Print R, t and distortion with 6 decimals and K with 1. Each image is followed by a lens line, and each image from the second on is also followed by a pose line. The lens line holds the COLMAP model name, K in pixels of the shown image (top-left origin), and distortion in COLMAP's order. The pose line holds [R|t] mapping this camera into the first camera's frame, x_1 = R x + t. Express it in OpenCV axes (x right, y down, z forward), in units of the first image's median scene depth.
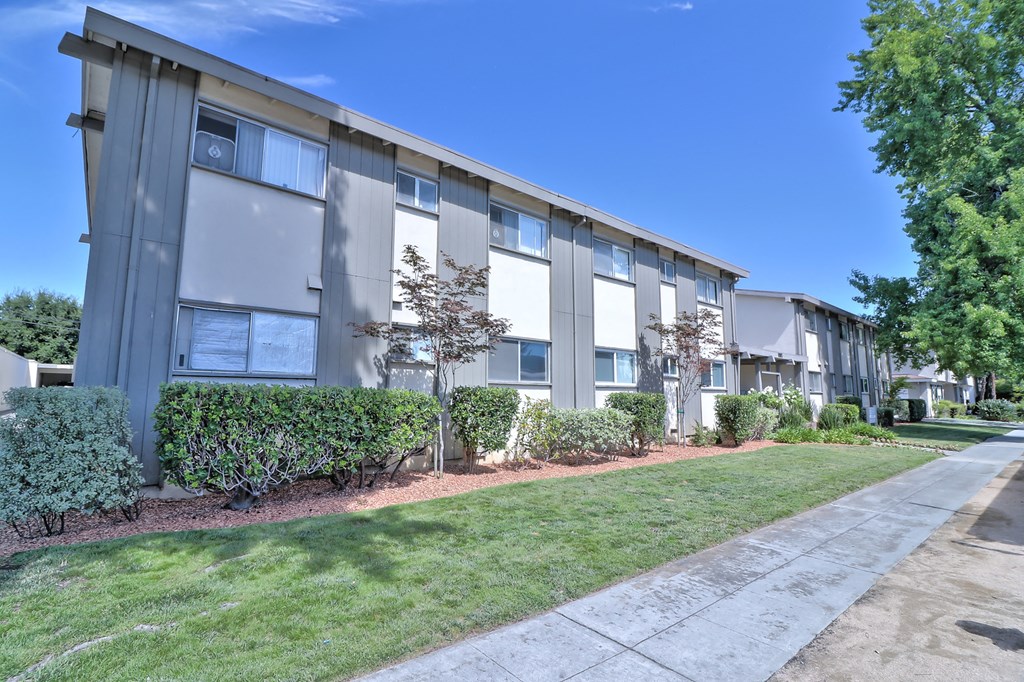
lens RADIAL K [[487.1, 0, 508.0], [0, 487.1, 341.1], [0, 0, 1]] dist [-0.006291, -0.008751]
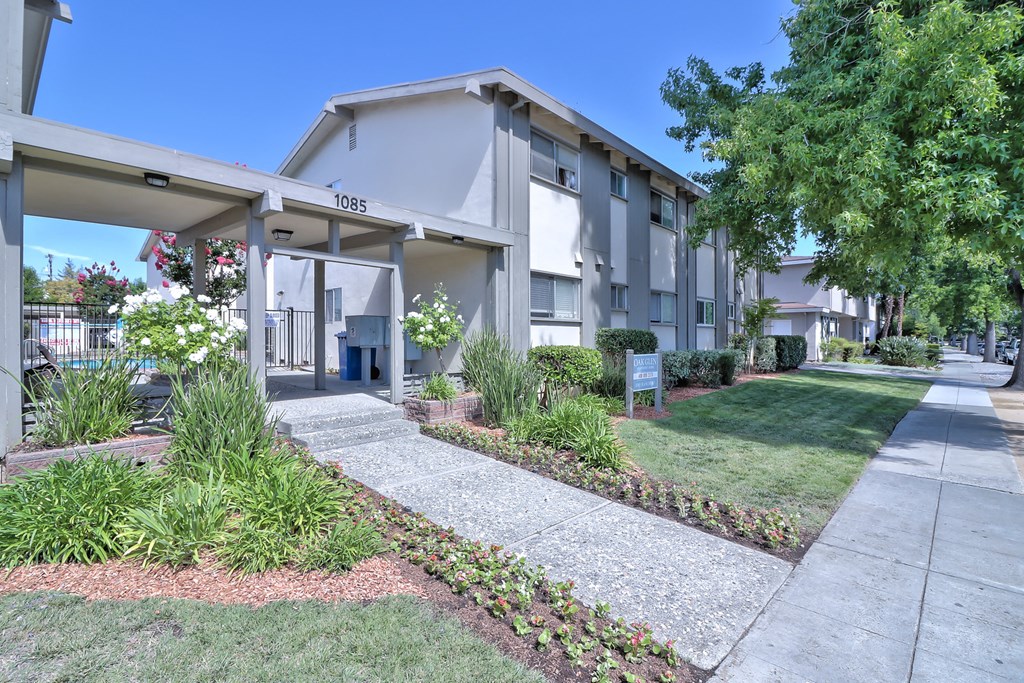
lens RADIAL K [[487.1, 0, 505.4], [0, 487.1, 341.4], [0, 0, 1]] dist [-0.006291, -0.008751]
pose [[0.993239, -0.006748, 0.115893, 0.444378], [-0.007598, 0.992390, 0.122899, 0.057821], [-0.115840, -0.122948, 0.985629, 0.460245]]
